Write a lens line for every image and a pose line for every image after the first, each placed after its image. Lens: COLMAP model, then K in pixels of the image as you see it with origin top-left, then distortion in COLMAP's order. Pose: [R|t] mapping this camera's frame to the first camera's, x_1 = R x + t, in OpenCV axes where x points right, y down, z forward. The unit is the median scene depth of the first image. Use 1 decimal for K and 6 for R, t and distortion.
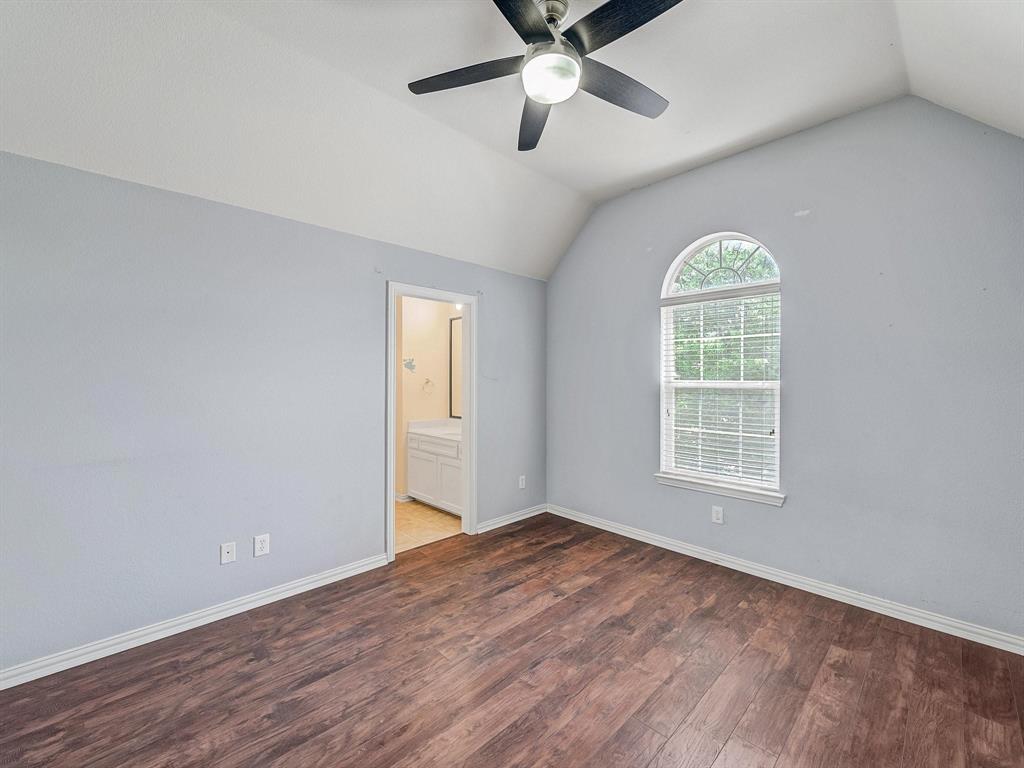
lens RADIAL K [[429.9, 0, 509.3], [0, 429.9, 381.2], [0, 0, 1]] dist [-0.000458, -0.000107]
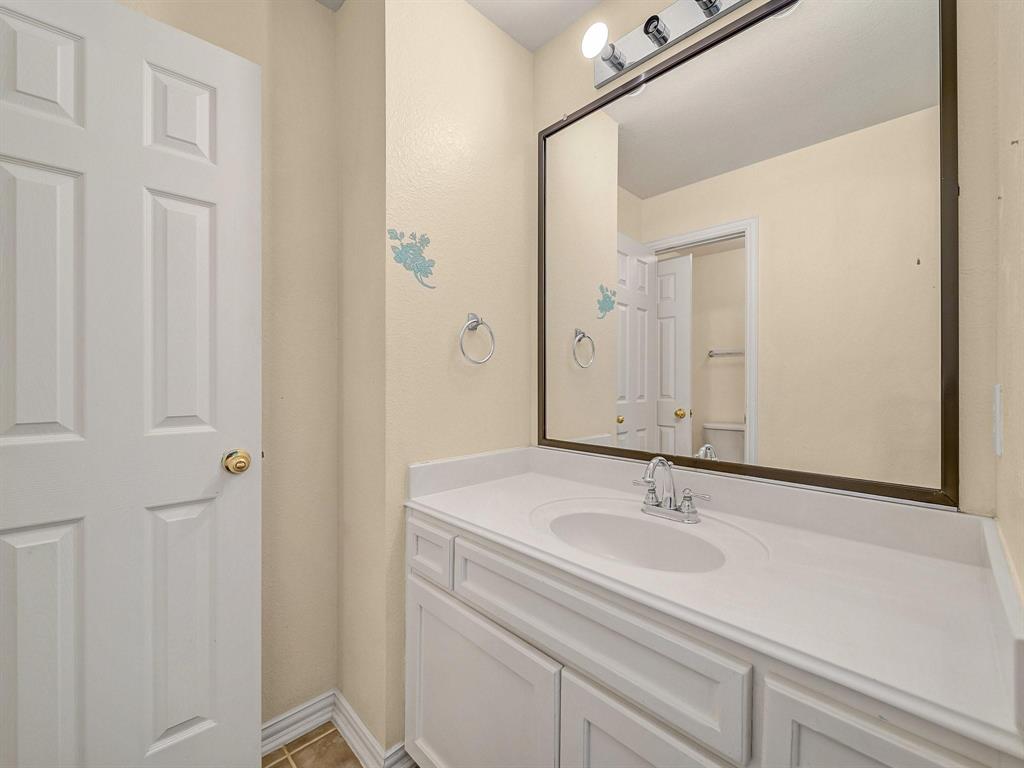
lens RADIAL K [[429.9, 0, 509.3], [0, 429.9, 381.2], [0, 0, 1]] dist [-0.000458, -0.000107]
pose [[0.999982, -0.000033, 0.005931, -0.172230], [0.000059, 0.999990, -0.004391, 0.041582], [-0.005930, 0.004391, 0.999973, 0.724173]]
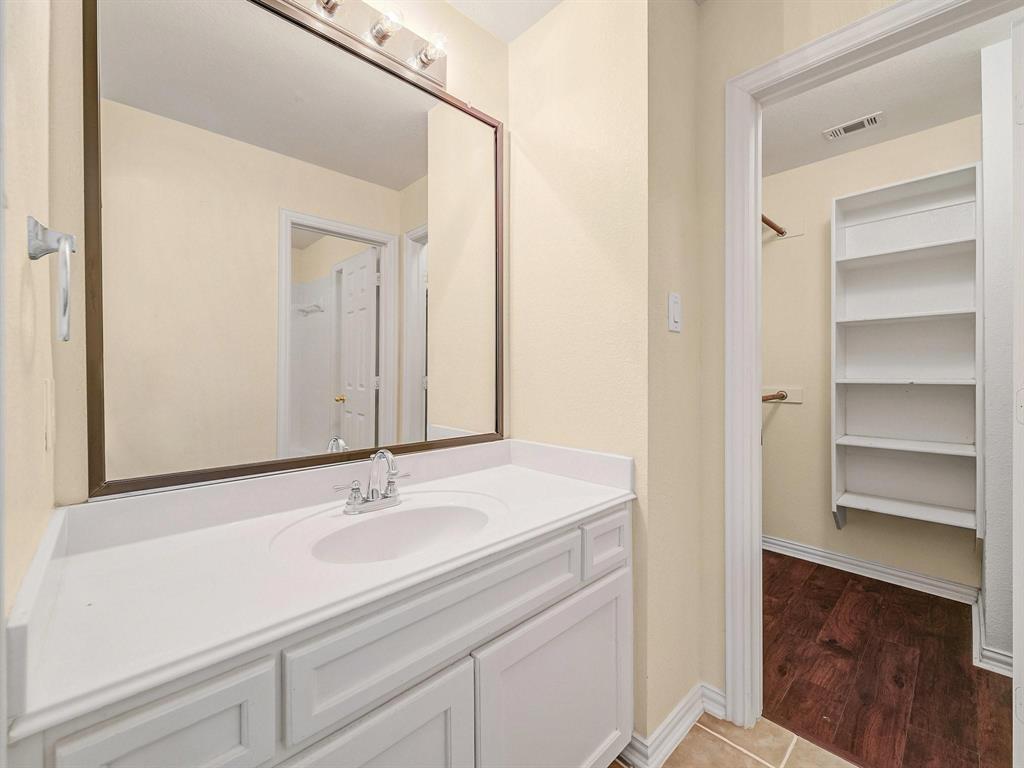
lens RADIAL K [[429.9, 0, 509.3], [0, 429.9, 381.2], [0, 0, 1]] dist [-0.000458, -0.000107]
pose [[0.006568, -0.019011, 0.999798, -0.416128], [0.005181, 0.999807, 0.018977, 0.036249], [-0.999965, 0.005055, 0.006665, 0.970411]]
